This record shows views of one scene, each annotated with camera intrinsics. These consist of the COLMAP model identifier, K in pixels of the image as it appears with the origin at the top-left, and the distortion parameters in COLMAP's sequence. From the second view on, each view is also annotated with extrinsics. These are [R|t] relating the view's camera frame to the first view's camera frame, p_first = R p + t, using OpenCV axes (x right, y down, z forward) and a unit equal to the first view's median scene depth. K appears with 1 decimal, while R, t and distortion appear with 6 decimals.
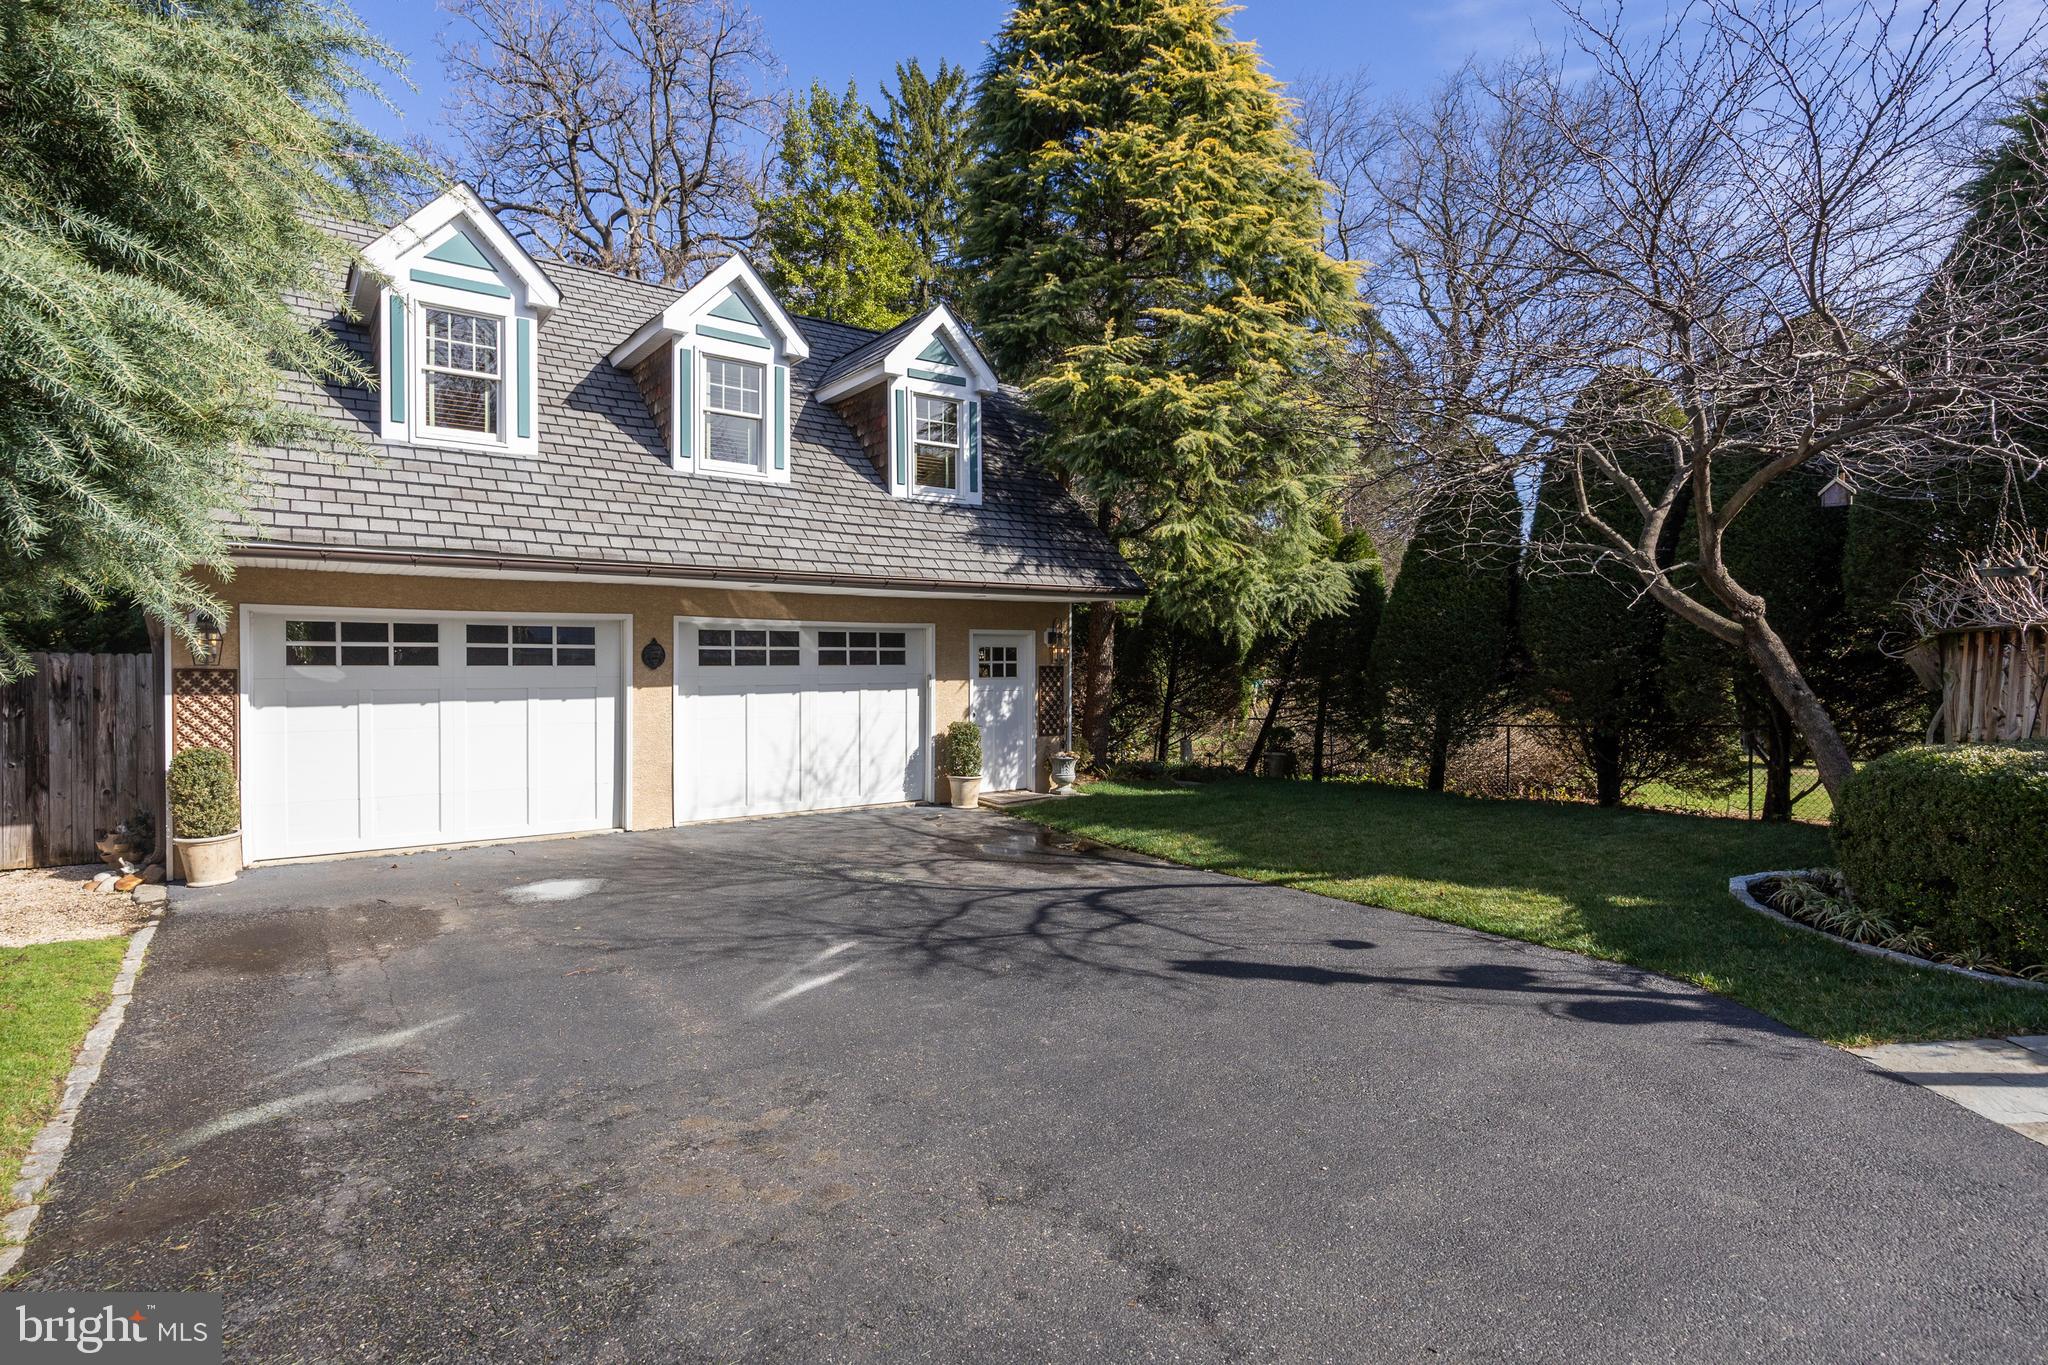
lens RADIAL K [[1039.2, 0, 1024.0], [0, 1039.2, 682.5], [0, 0, 1]] dist [-0.017206, -0.000479]
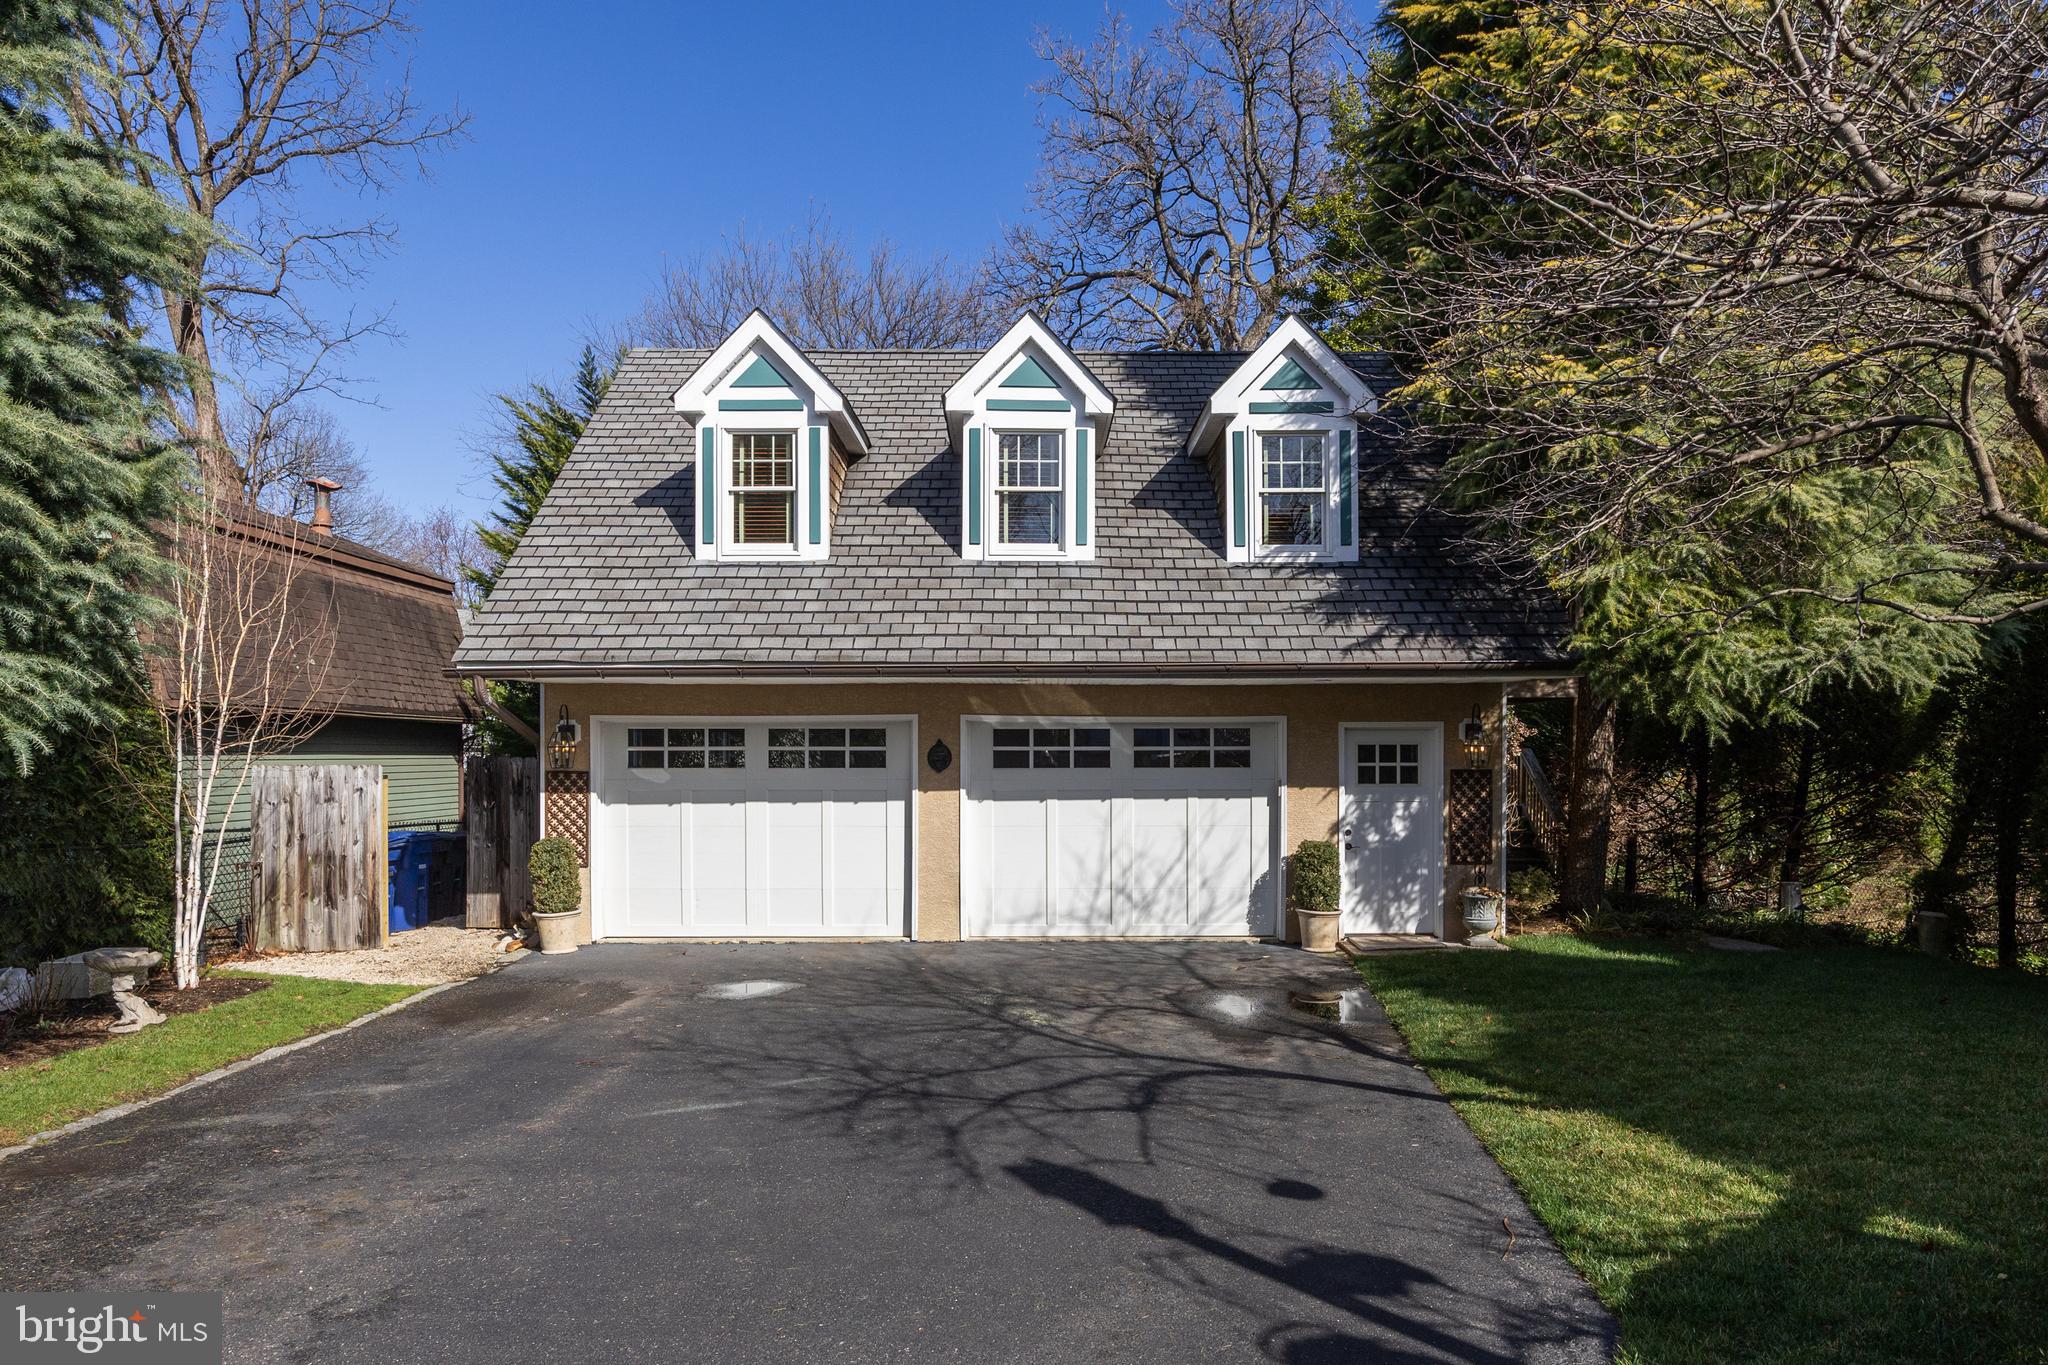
lens RADIAL K [[1251.3, 0, 1023.8], [0, 1251.3, 764.0], [0, 0, 1]] dist [-0.020678, 0.002517]
pose [[0.801292, 0.003827, -0.598261, 0.361235], [-0.010424, 0.999917, -0.007565, -0.011613], [0.598182, 0.012298, 0.801266, 0.122424]]
